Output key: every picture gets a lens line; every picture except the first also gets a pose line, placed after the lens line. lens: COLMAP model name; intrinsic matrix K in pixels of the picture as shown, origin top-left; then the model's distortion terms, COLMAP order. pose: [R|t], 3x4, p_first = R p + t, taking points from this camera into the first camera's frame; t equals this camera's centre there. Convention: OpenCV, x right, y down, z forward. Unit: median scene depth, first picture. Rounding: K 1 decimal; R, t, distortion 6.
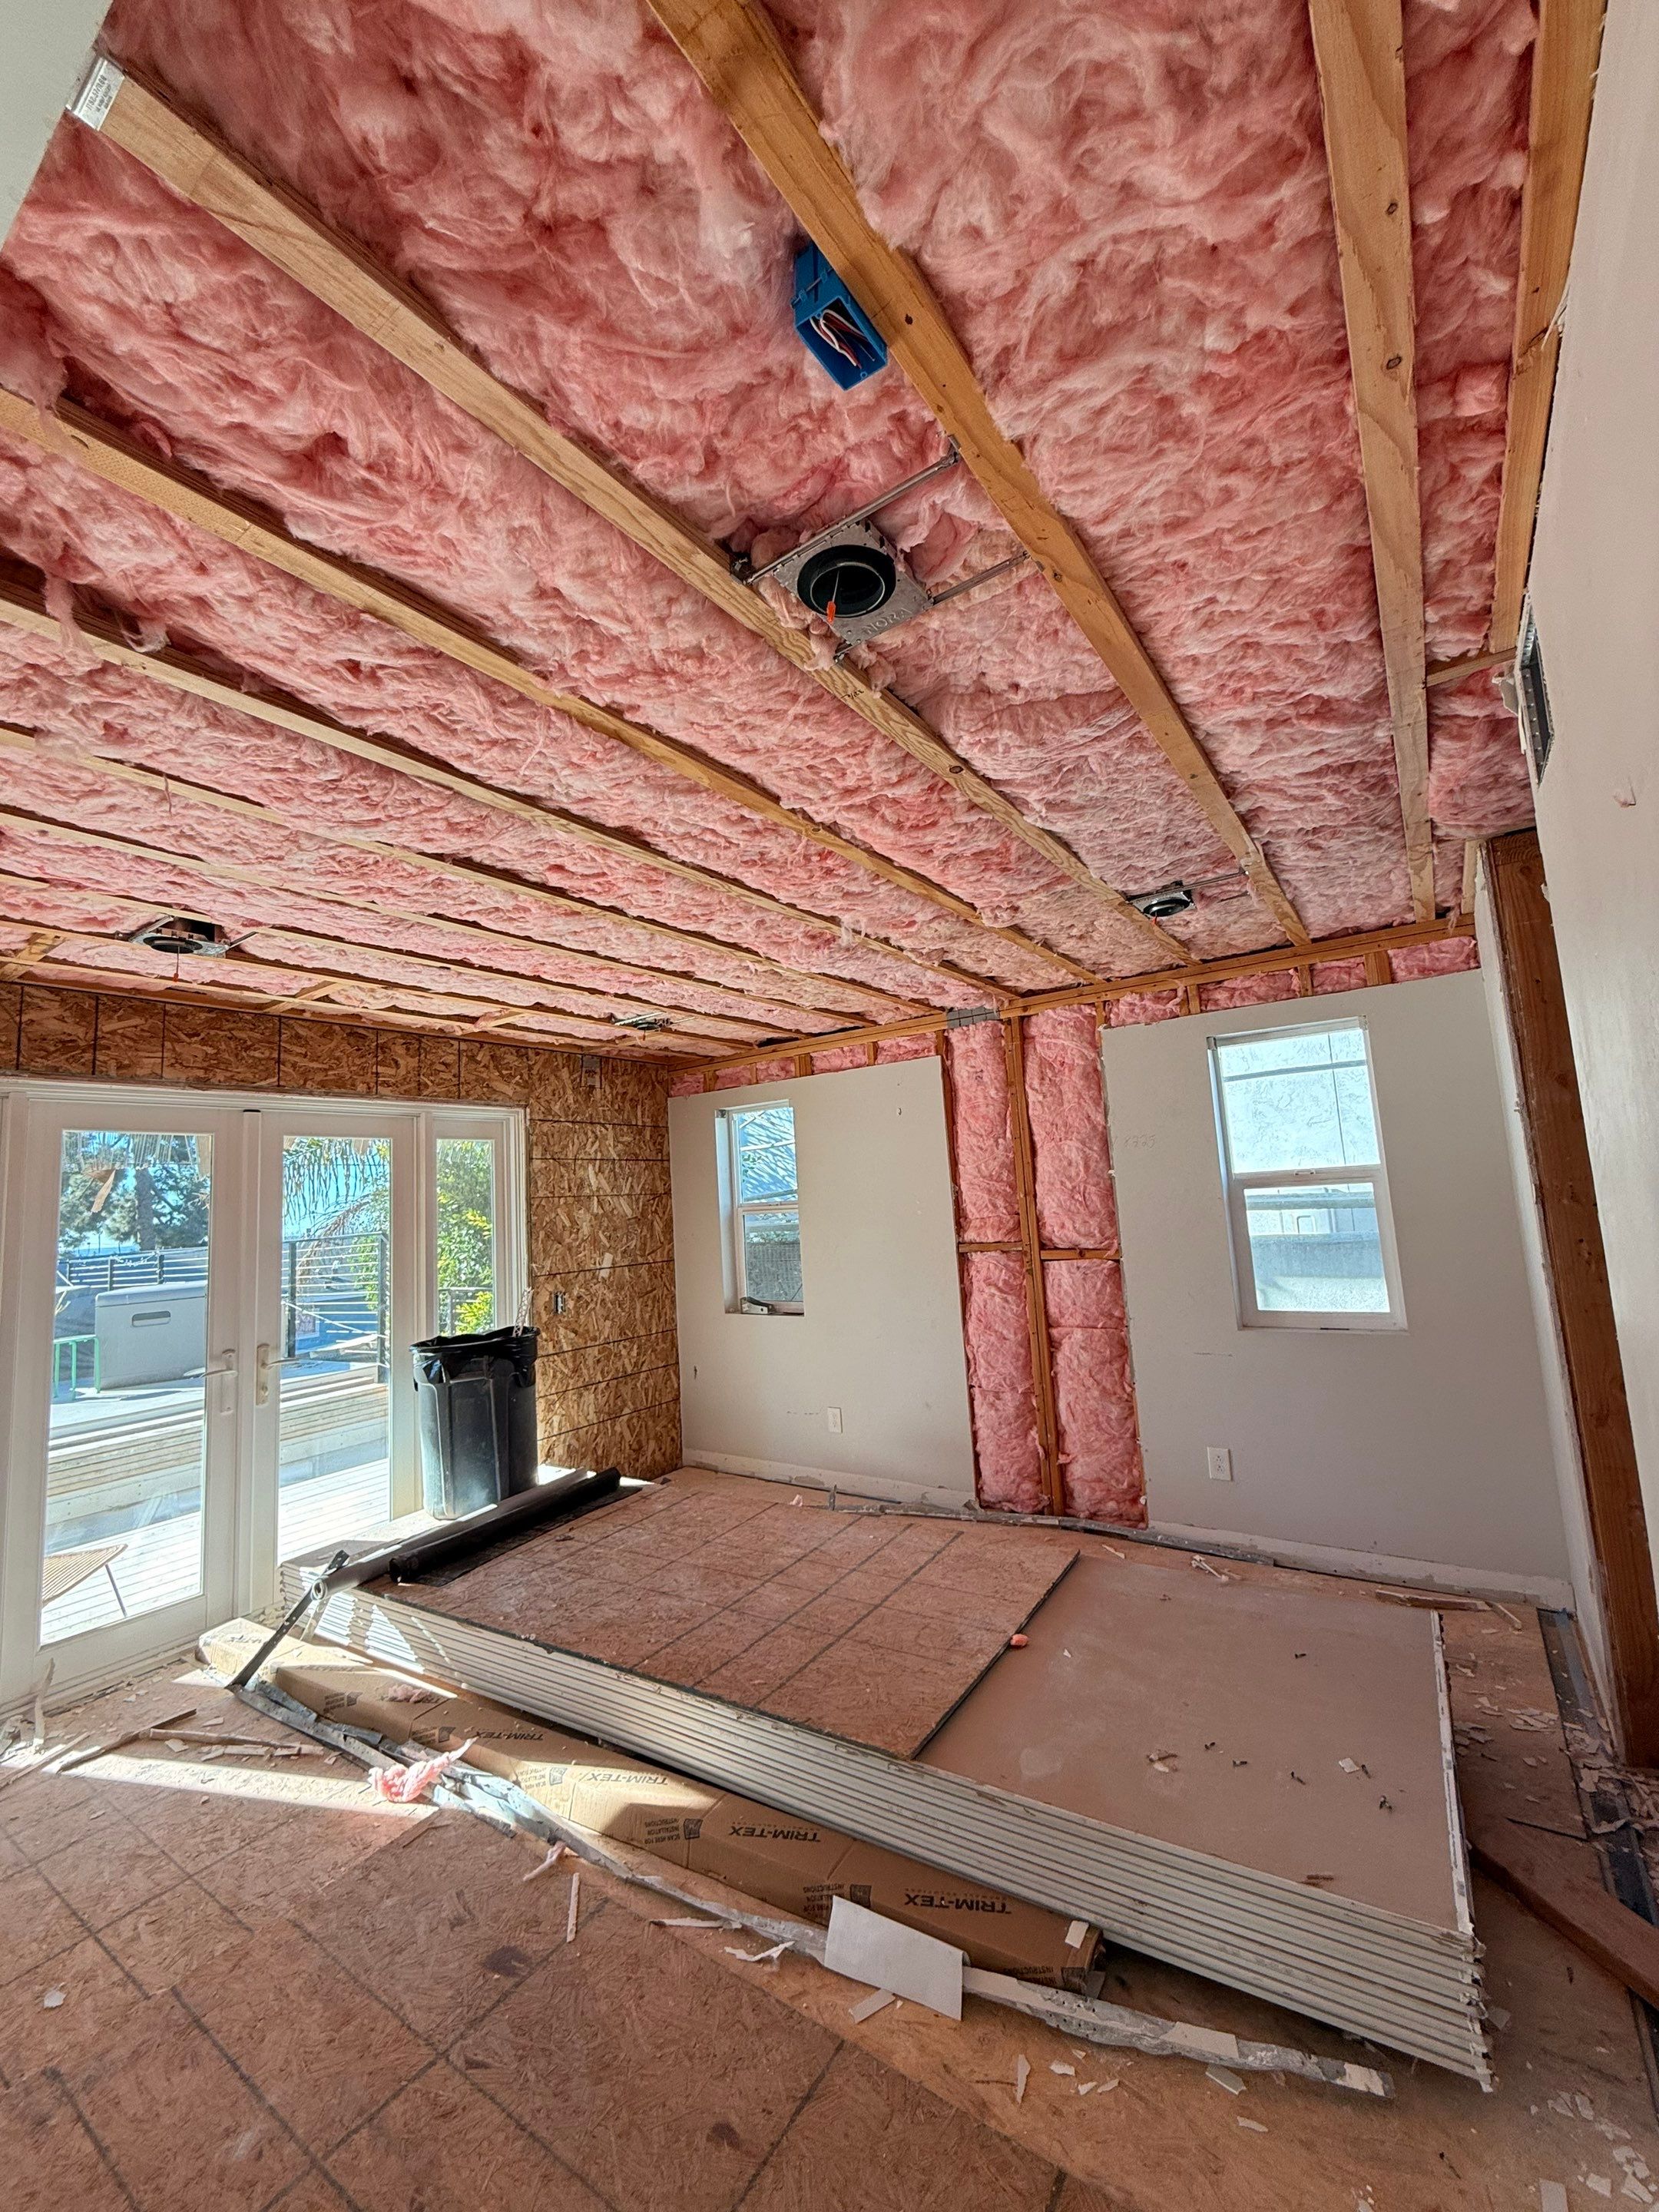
lens RADIAL K [[879.9, 0, 825.6], [0, 879.9, 1102.4], [0, 0, 1]] dist [-0.001733, -0.000009]
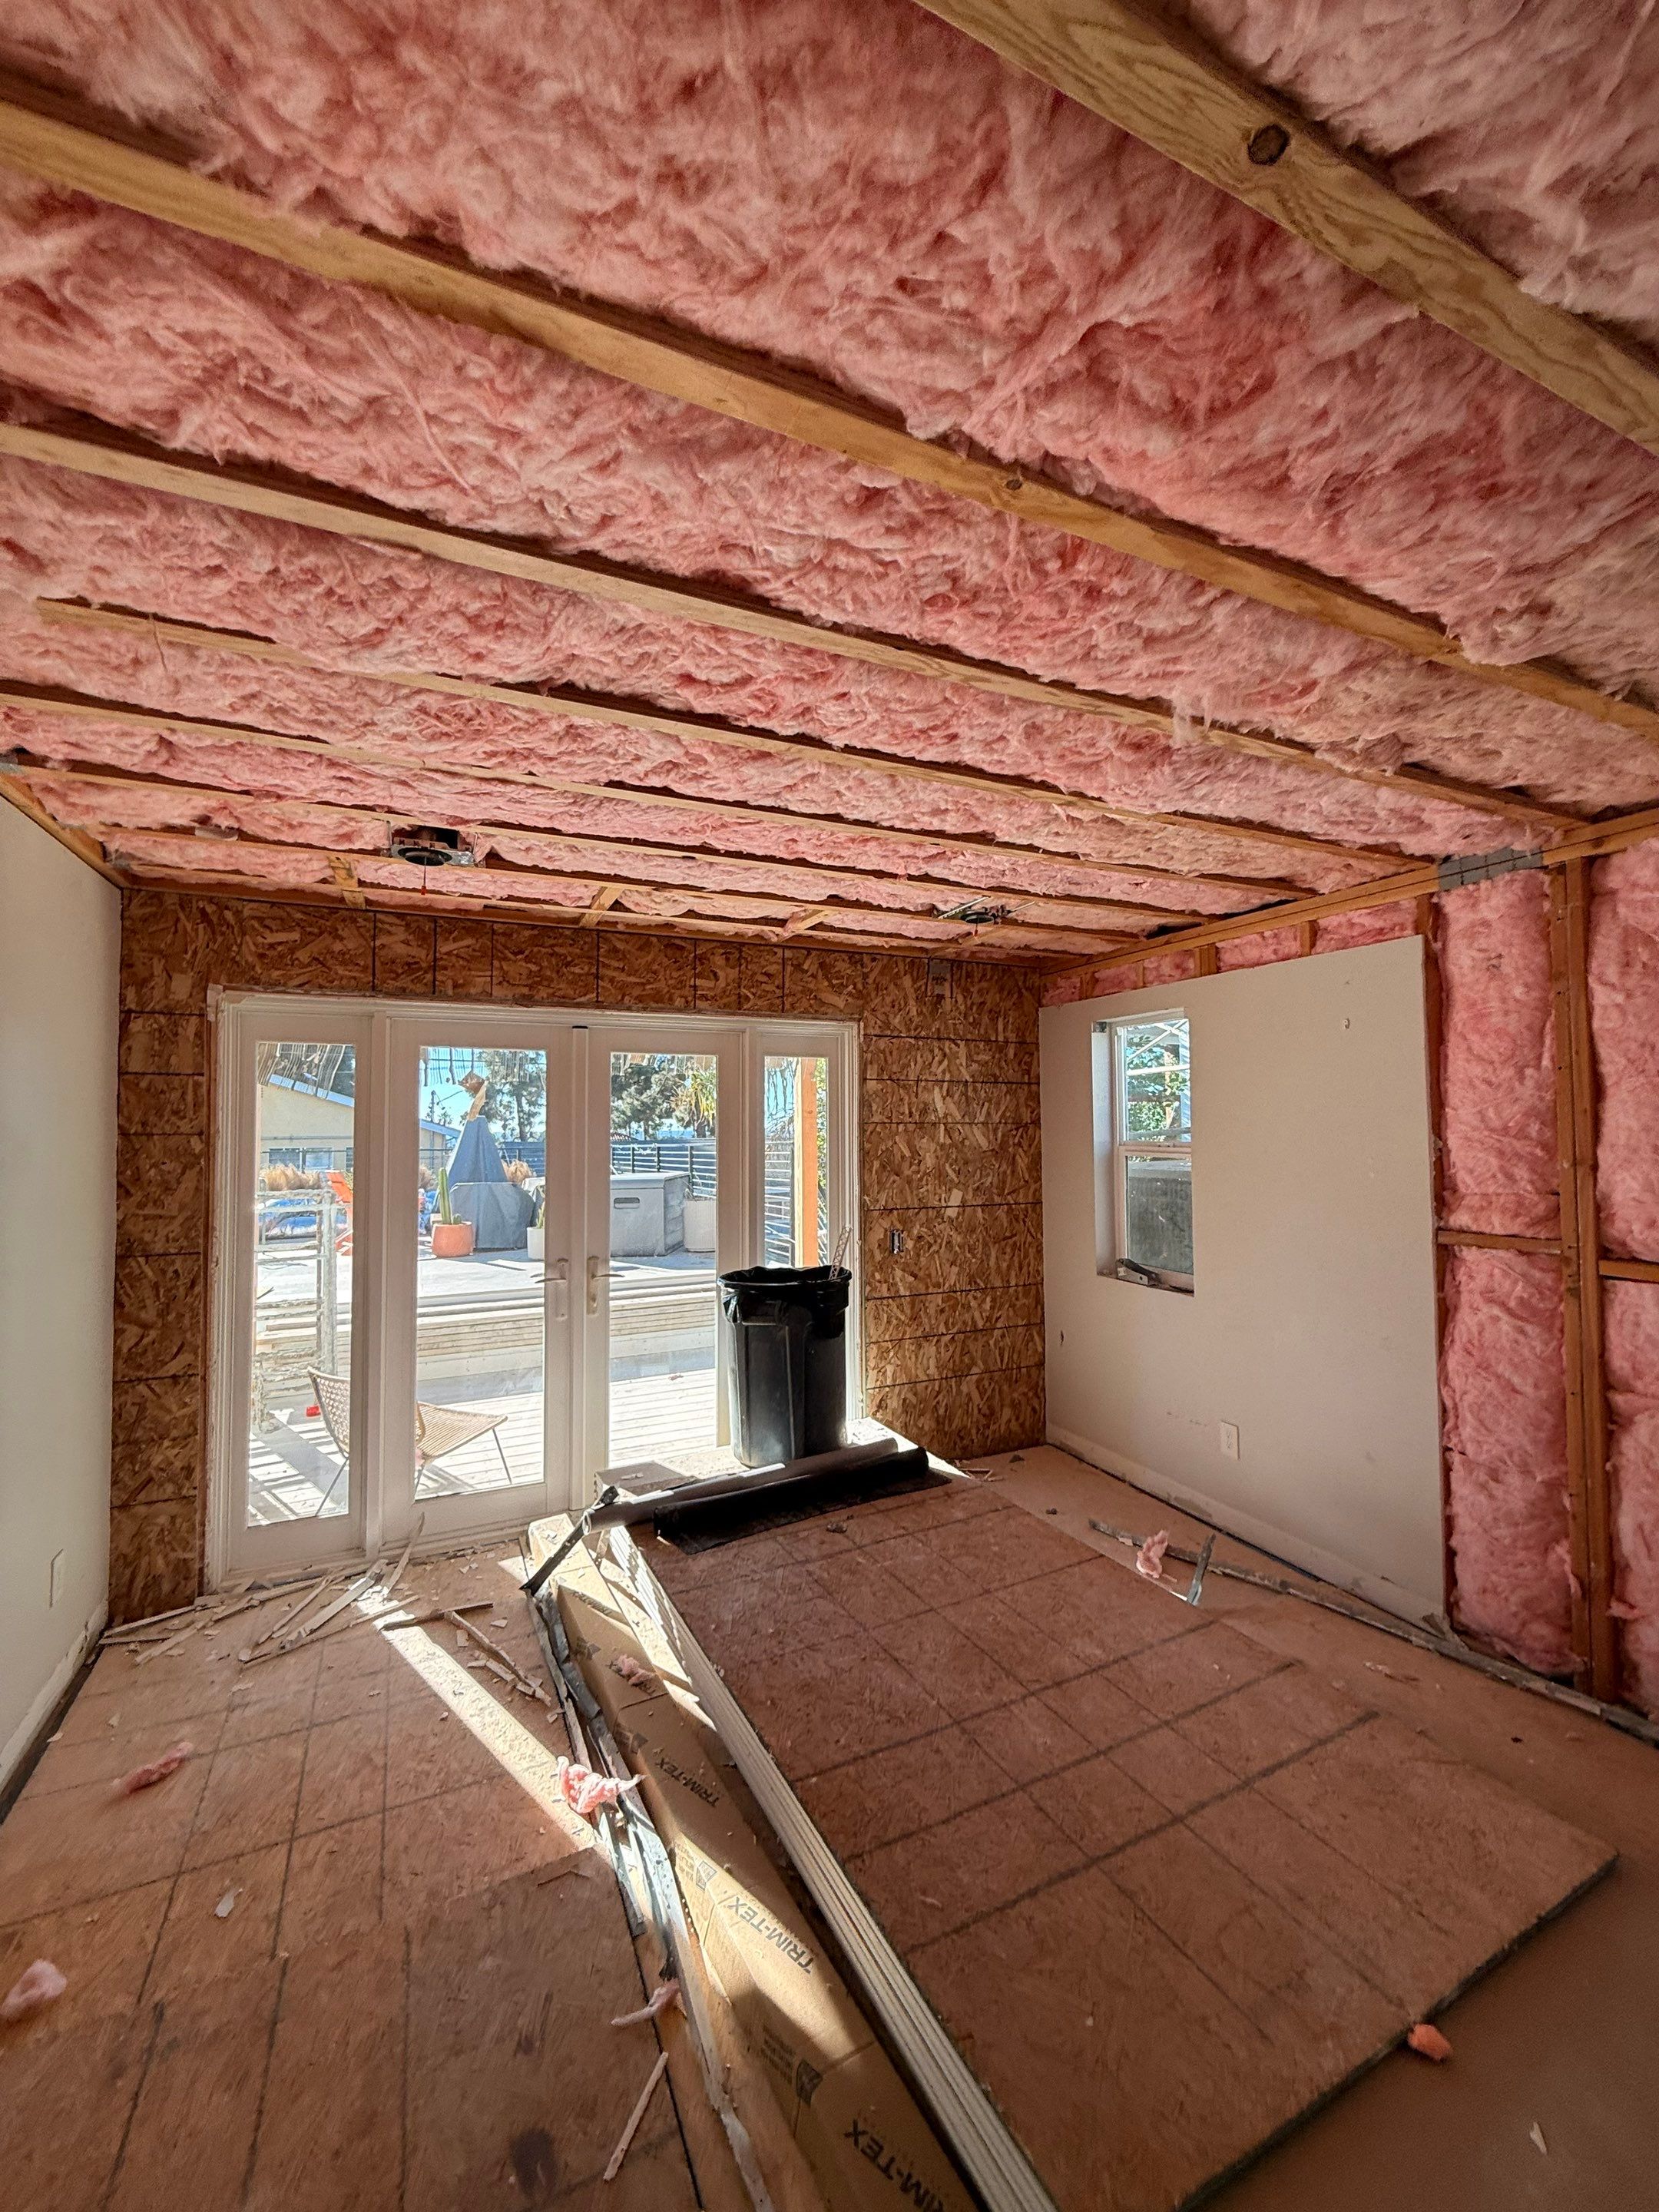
lens RADIAL K [[879.9, 0, 825.6], [0, 879.9, 1102.4], [0, 0, 1]] dist [-0.001733, -0.000009]
pose [[0.864439, 0.038912, -0.501230, 0.096592], [0.011885, 0.995140, 0.097754, 0.000111], [0.502598, -0.090459, 0.859775, 0.270856]]
